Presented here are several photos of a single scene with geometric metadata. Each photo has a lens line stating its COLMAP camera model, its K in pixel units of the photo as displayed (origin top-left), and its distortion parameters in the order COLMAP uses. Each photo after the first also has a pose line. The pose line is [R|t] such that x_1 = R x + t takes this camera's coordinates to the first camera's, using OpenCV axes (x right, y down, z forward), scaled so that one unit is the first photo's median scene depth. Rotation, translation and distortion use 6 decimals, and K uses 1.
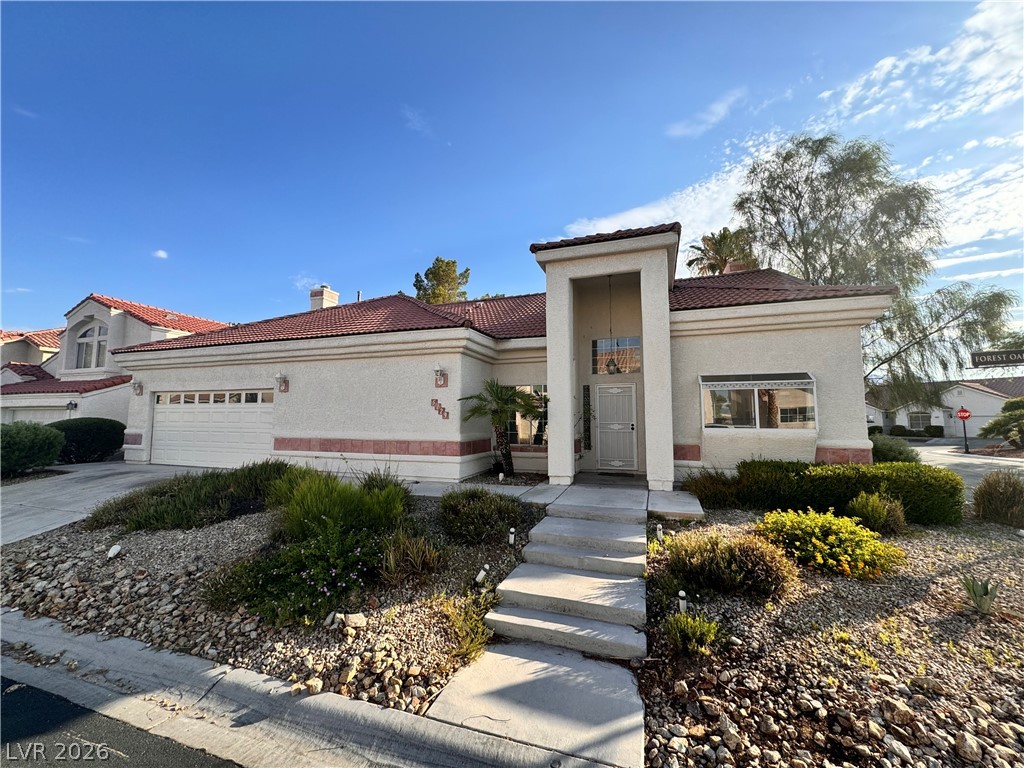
lens RADIAL K [[407.6, 0, 512.0], [0, 407.6, 384.0], [0, 0, 1]] dist [0.002017, 0.000552]
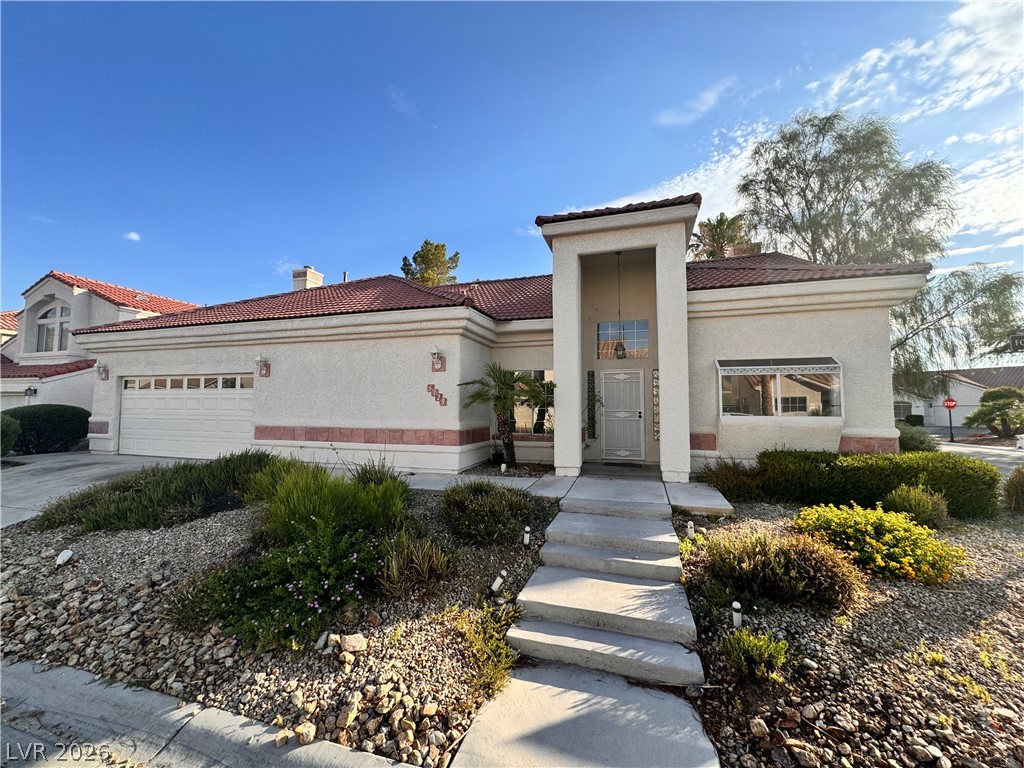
lens RADIAL K [[407.6, 0, 512.0], [0, 407.6, 384.0], [0, 0, 1]] dist [0.002017, 0.000552]
pose [[0.999433, 0.003900, 0.033439, -0.053388], [-0.004781, 0.999642, 0.026310, 0.015696], [-0.033325, -0.026455, 0.999094, 0.100376]]
